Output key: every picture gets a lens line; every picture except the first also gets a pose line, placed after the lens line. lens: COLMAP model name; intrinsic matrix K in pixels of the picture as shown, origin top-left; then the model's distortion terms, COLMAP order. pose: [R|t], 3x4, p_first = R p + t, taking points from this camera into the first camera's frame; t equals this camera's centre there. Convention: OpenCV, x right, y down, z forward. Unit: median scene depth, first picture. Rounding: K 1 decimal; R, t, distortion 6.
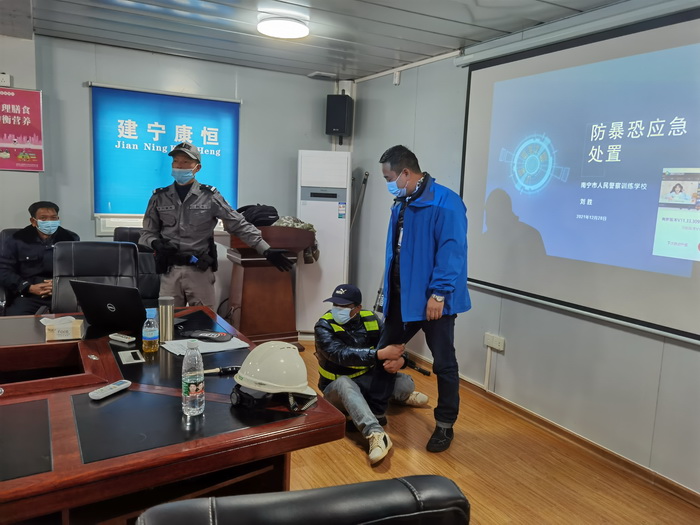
lens RADIAL K [[568.9, 0, 350.0], [0, 568.9, 262.5], [0, 0, 1]] dist [0.001070, 0.047876]
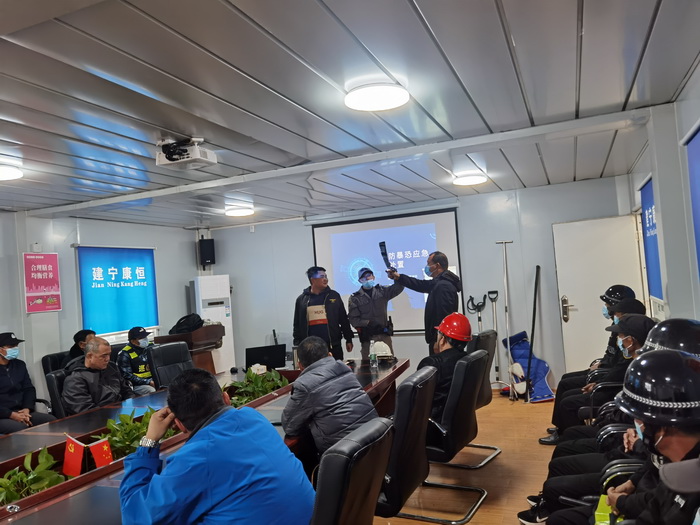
lens RADIAL K [[555.2, 0, 351.9], [0, 555.2, 264.7], [0, 0, 1]] dist [0.008217, 0.010771]
pose [[0.763601, -0.083988, 0.640203, -0.869809], [0.195835, 0.974926, -0.105681, 0.013548], [-0.615274, 0.206072, 0.760902, -0.481011]]
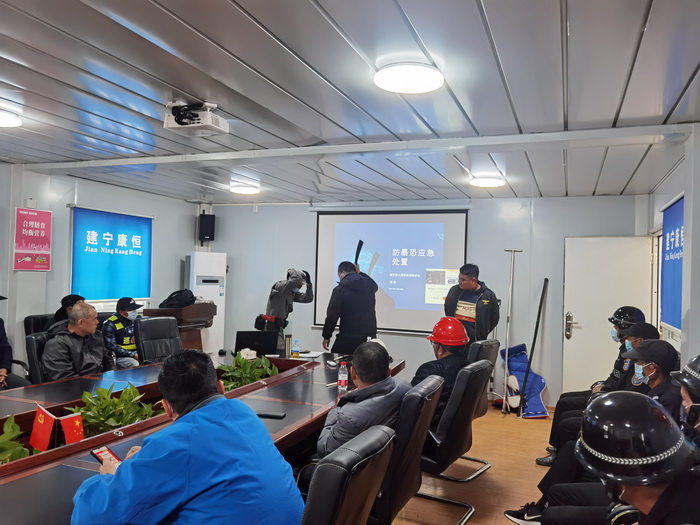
lens RADIAL K [[557.0, 0, 351.4], [0, 557.0, 264.3], [0, 0, 1]] dist [0.000511, 0.022011]
pose [[0.765575, -0.008836, 0.643286, -0.851345], [0.090055, 0.991533, -0.093555, 0.010098], [-0.637012, 0.129554, 0.759889, -0.435026]]
